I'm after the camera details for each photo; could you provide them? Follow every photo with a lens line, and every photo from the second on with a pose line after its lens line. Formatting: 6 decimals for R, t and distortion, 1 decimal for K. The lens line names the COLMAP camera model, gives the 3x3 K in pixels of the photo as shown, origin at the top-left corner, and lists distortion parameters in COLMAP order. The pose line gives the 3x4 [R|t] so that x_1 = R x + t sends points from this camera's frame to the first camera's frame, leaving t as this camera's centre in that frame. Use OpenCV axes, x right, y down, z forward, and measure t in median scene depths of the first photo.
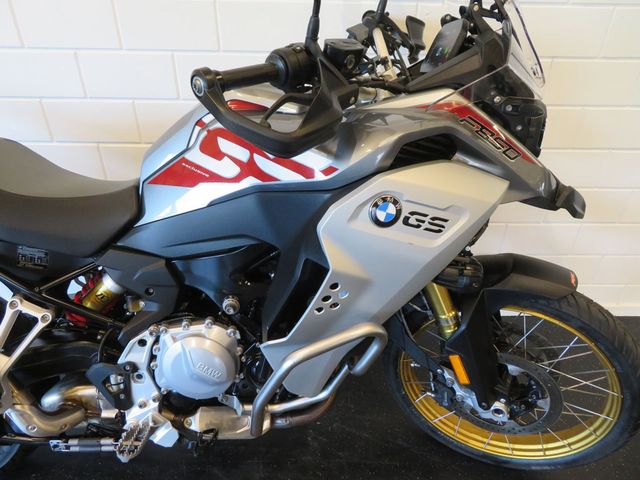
lens RADIAL K [[470.8, 0, 320.0], [0, 470.8, 240.0], [0, 0, 1]] dist [0.005316, 0.001698]
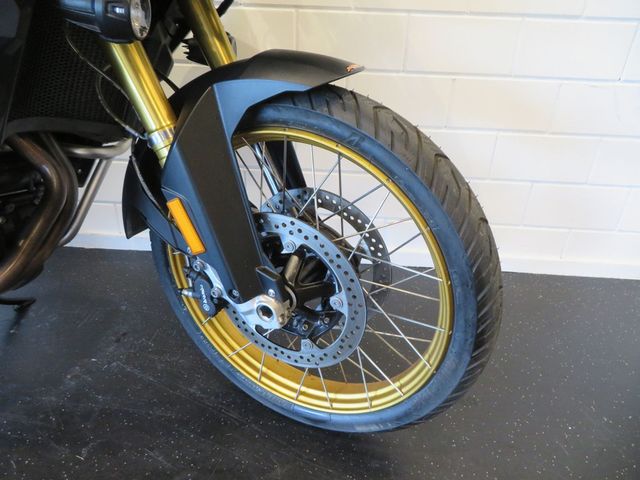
lens RADIAL K [[469.2, 0, 320.0], [0, 469.2, 240.0], [0, 0, 1]] dist [-0.008602, -0.001568]
pose [[0.996538, 0.044127, -0.070461, 0.572158], [-0.050527, 0.994495, -0.091801, 0.377694], [0.066022, 0.095043, 0.993281, 0.437747]]
